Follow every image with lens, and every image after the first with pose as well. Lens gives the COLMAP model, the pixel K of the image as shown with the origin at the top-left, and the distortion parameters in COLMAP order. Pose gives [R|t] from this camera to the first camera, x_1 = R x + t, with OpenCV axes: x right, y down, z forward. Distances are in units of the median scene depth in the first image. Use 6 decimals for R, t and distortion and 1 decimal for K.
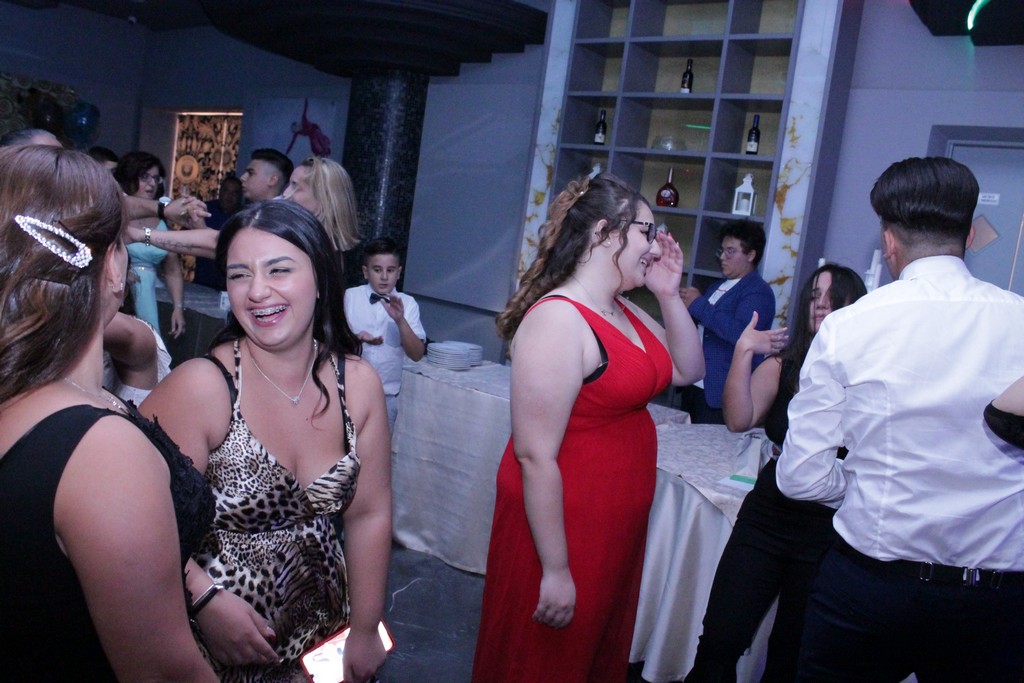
lens RADIAL K [[872.2, 0, 512.0], [0, 872.2, 341.5], [0, 0, 1]] dist [-0.176770, 0.158358]
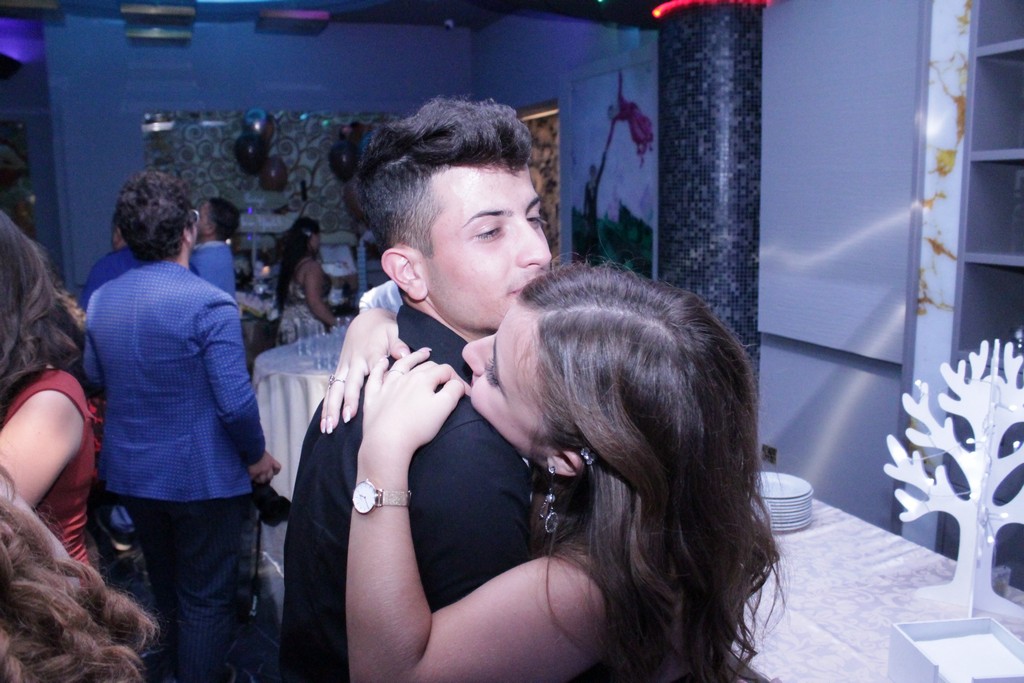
lens RADIAL K [[872.2, 0, 512.0], [0, 872.2, 341.5], [0, 0, 1]] dist [-0.176770, 0.158358]
pose [[0.854938, -0.062683, -0.514930, 0.050849], [0.068164, 0.997640, -0.008272, -0.057743], [0.514233, -0.028028, 0.857193, 0.349315]]
